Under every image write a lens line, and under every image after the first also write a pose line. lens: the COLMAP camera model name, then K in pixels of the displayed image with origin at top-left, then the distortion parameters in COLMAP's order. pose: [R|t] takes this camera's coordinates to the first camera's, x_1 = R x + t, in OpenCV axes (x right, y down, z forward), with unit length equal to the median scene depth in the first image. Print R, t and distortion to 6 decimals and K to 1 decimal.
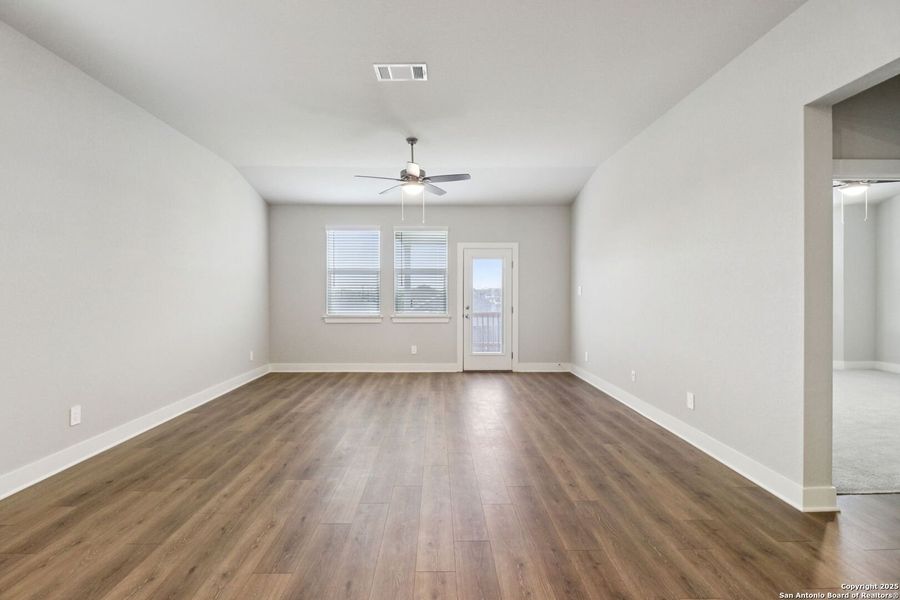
lens RADIAL K [[416.0, 0, 453.4], [0, 416.0, 297.0], [0, 0, 1]] dist [0.026753, -0.018675]
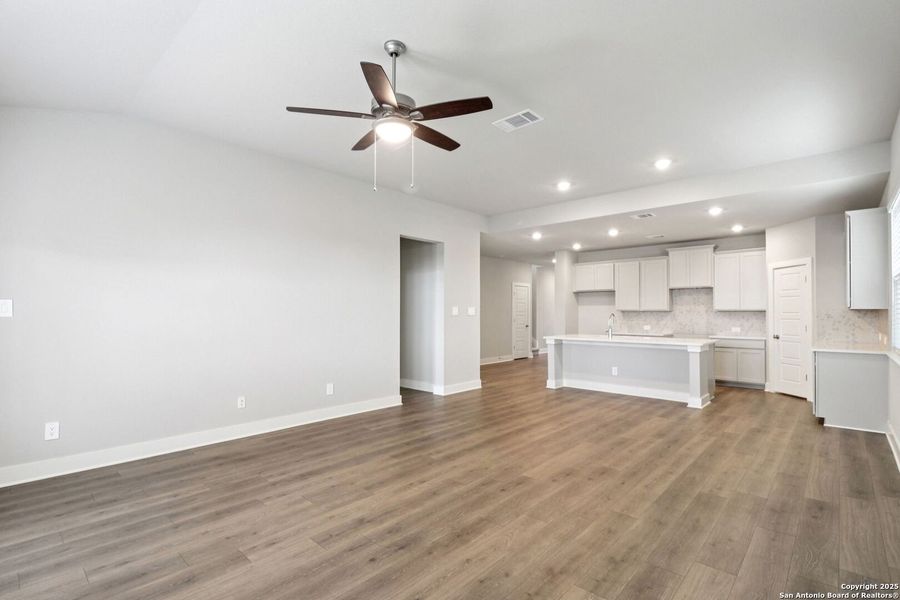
lens RADIAL K [[416.0, 0, 453.4], [0, 416.0, 297.0], [0, 0, 1]] dist [0.026753, -0.018675]
pose [[-0.718177, 0.024632, 0.695424, -0.754818], [0.004707, 0.999522, -0.030542, -0.012625], [-0.695844, -0.018661, -0.717950, 1.854108]]
